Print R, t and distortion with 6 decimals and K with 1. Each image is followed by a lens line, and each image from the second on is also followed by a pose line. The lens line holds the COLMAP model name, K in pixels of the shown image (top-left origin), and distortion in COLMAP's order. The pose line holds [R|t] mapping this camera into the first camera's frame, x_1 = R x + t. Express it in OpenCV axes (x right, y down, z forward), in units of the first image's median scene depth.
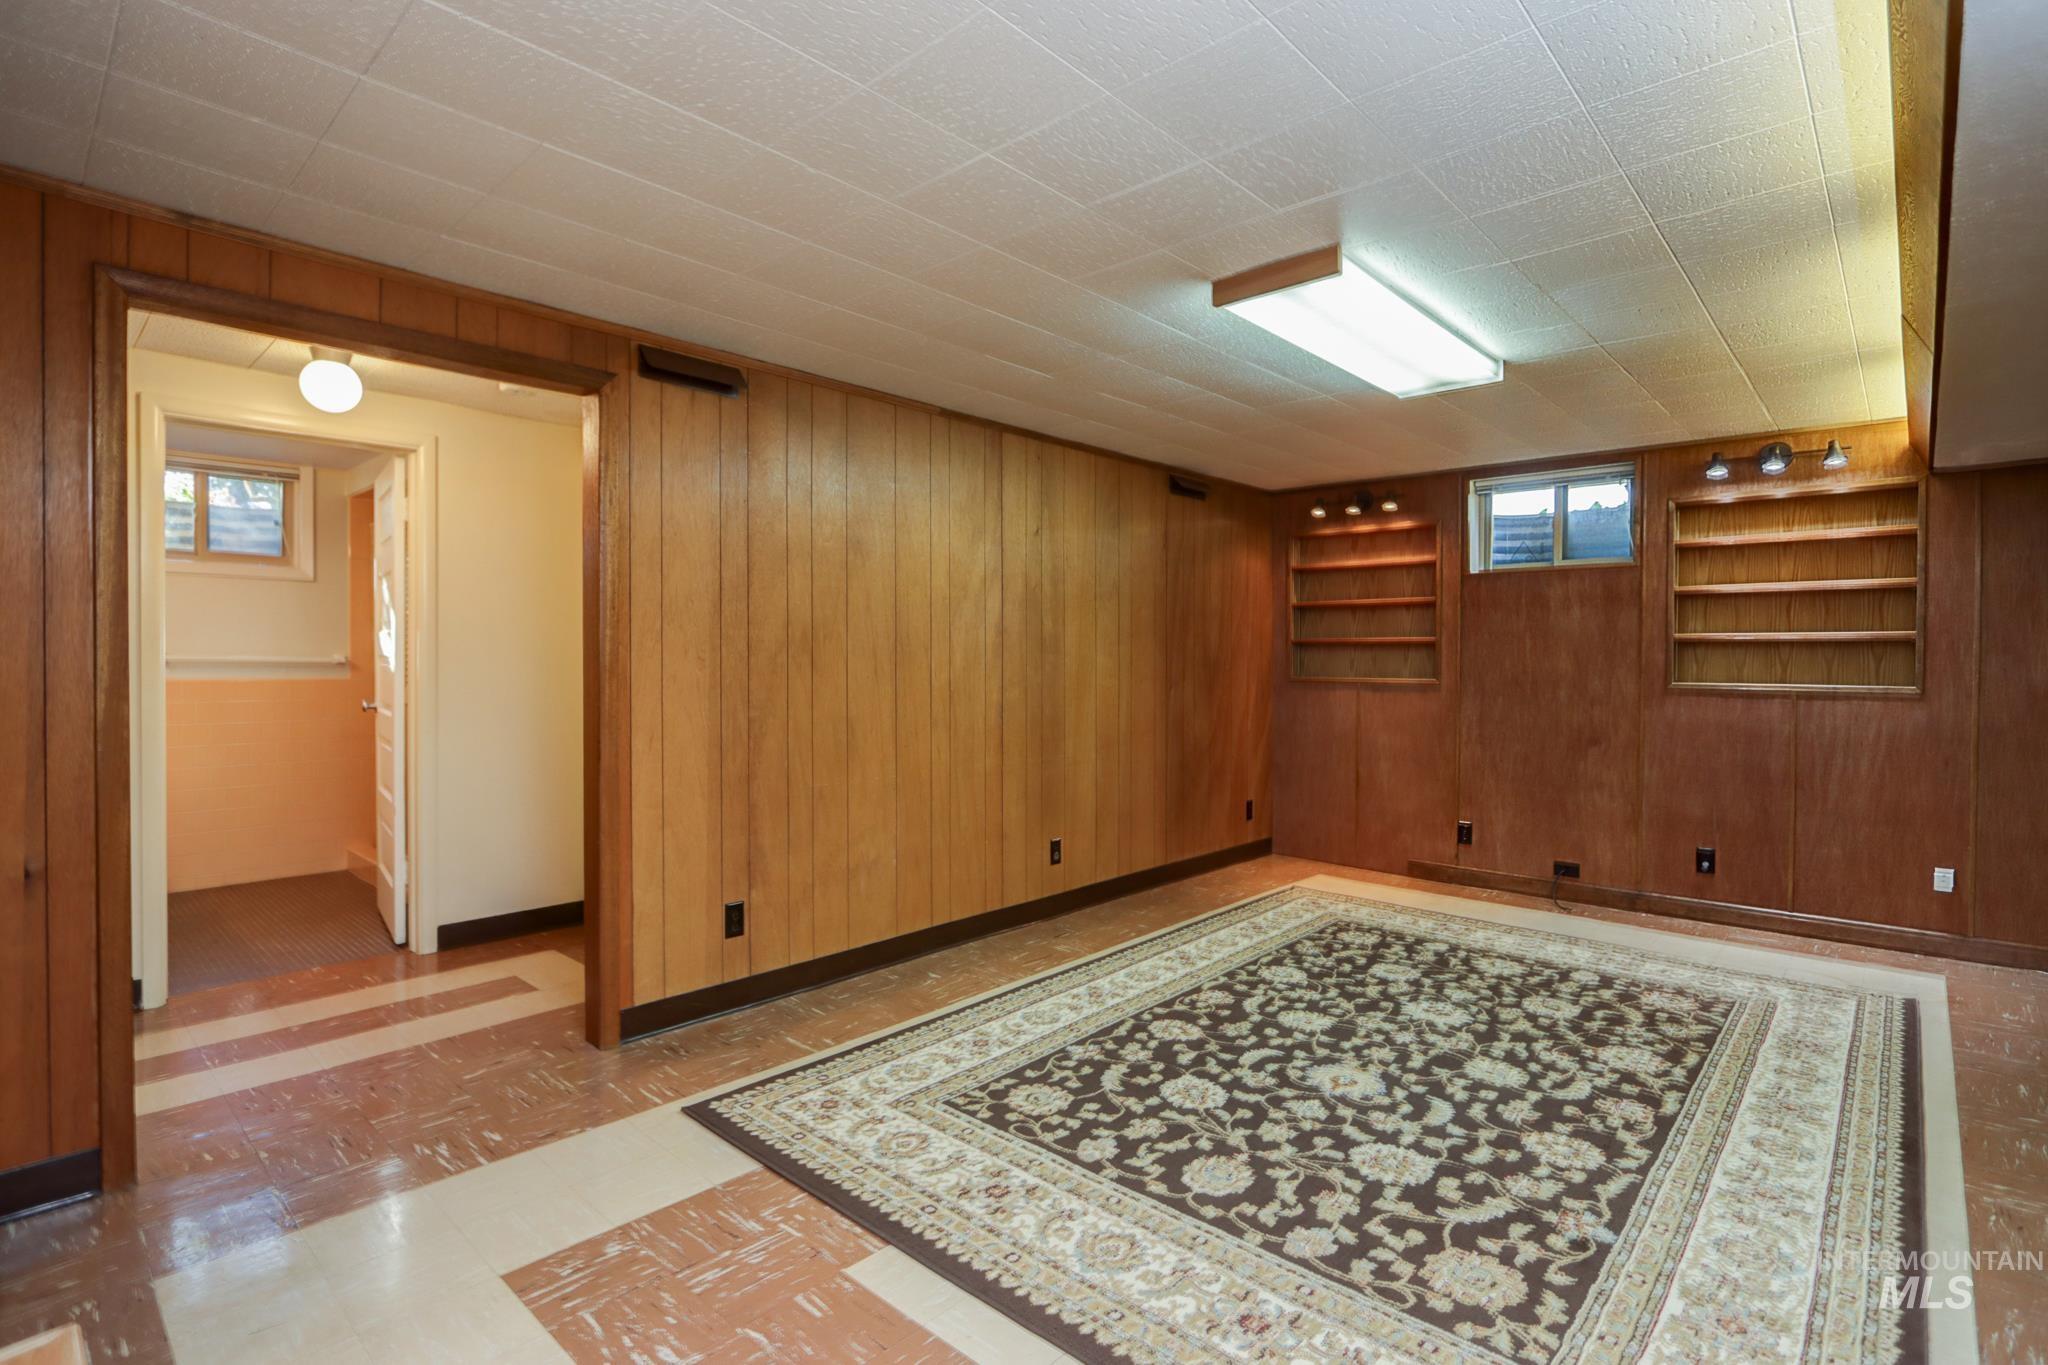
lens RADIAL K [[970.3, 0, 1014.2], [0, 970.3, 670.0], [0, 0, 1]] dist [-0.013844, 0.002267]
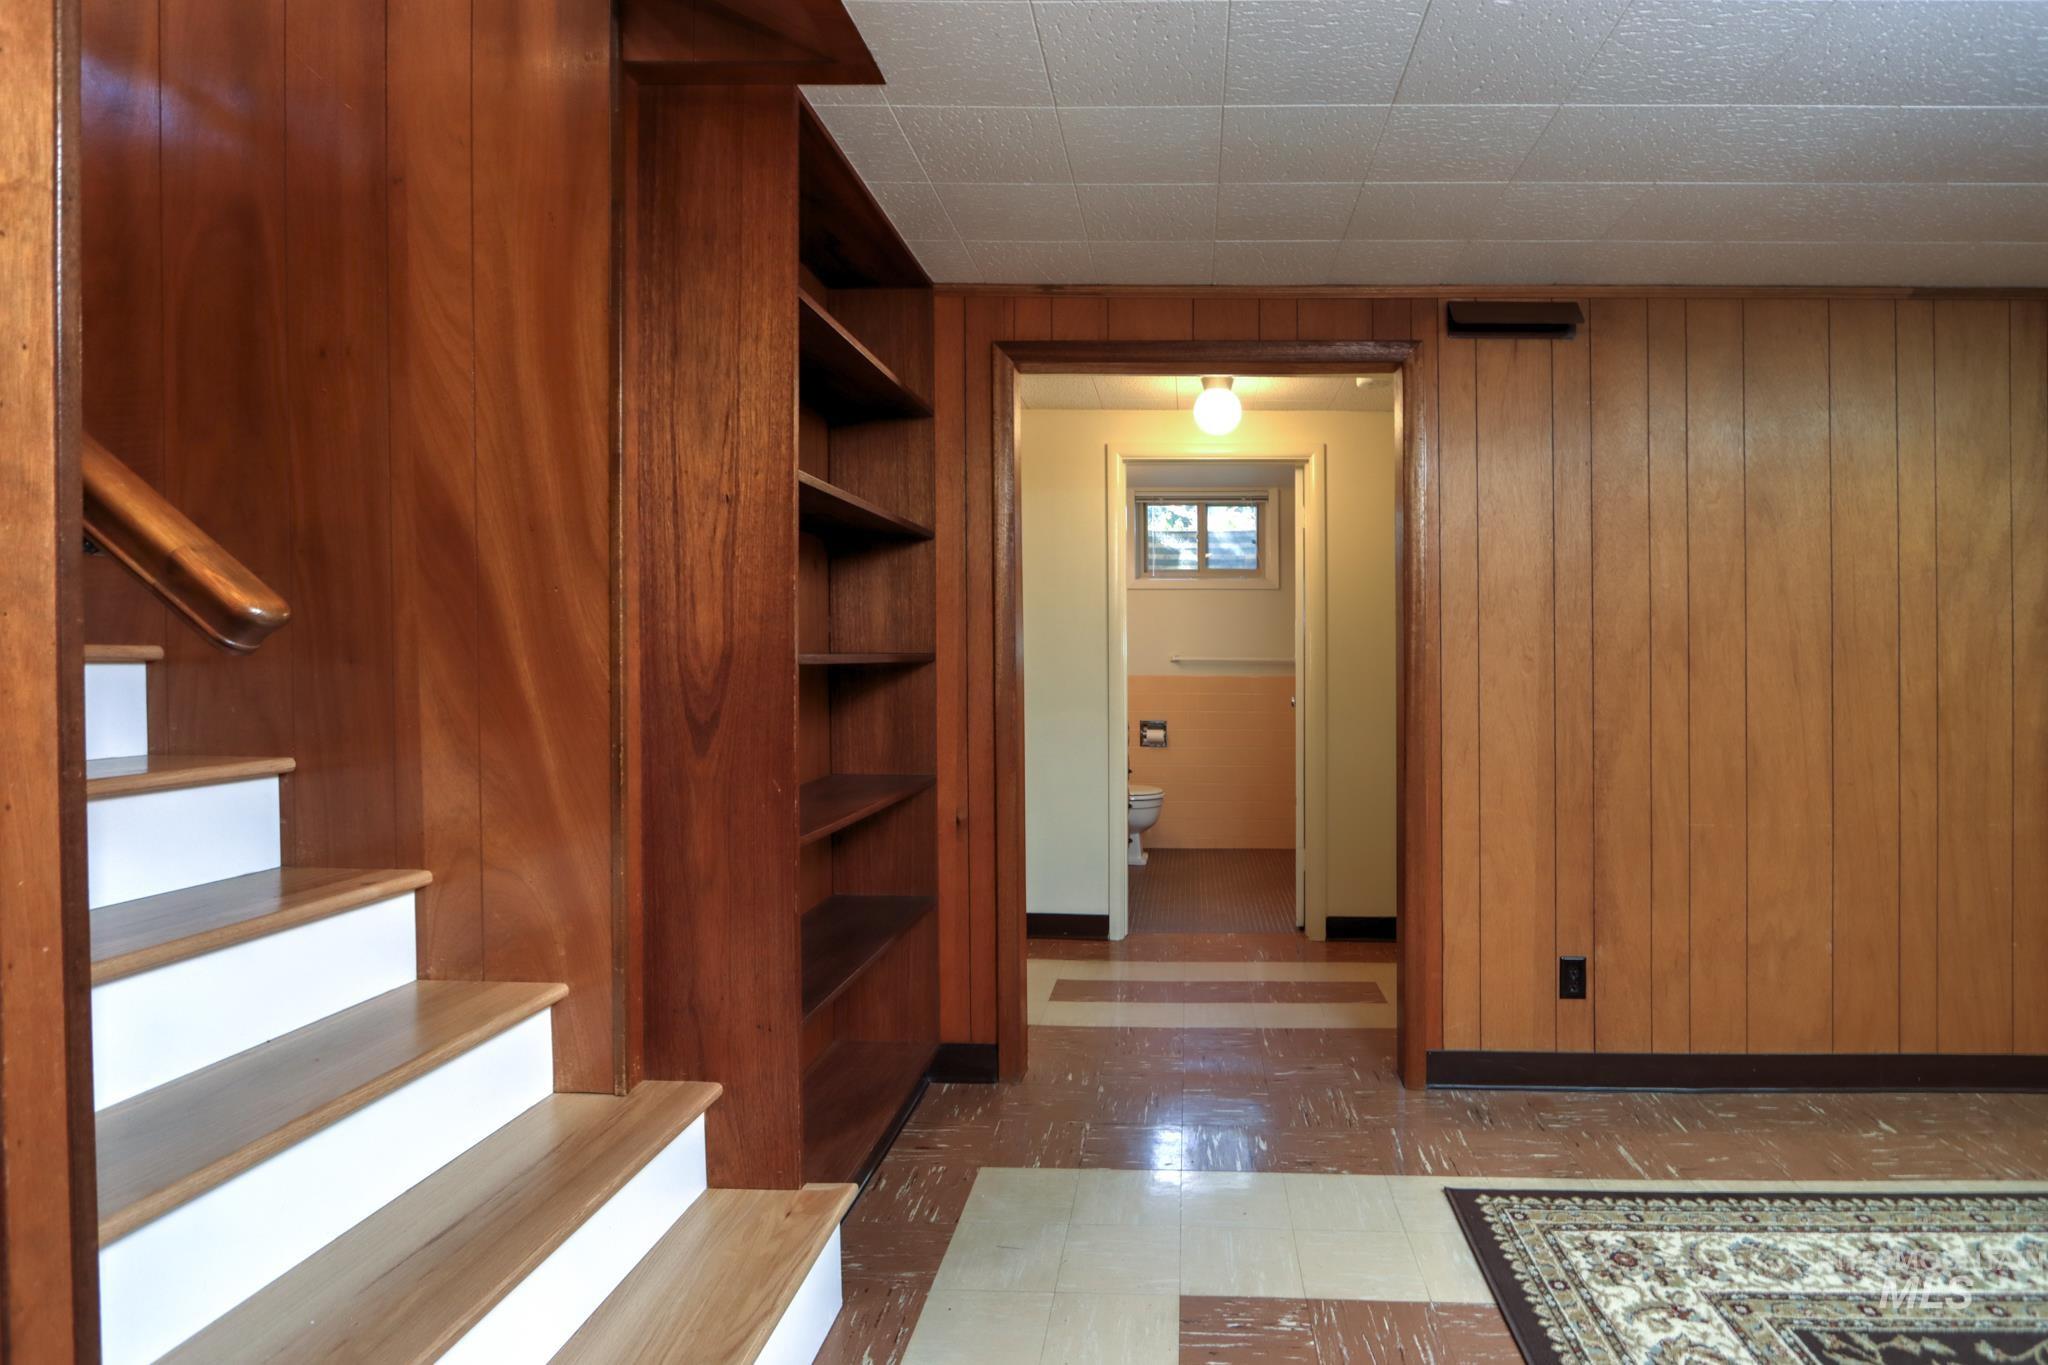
lens RADIAL K [[1028.2, 0, 1106.9], [0, 1028.2, 663.0], [0, 0, 1]] dist [-0.006614, 0.000719]
pose [[0.672293, 0.005350, -0.740265, 0.088054], [-0.011893, 0.999923, -0.003574, 0.000190], [0.740189, 0.011206, 0.672305, 0.127178]]
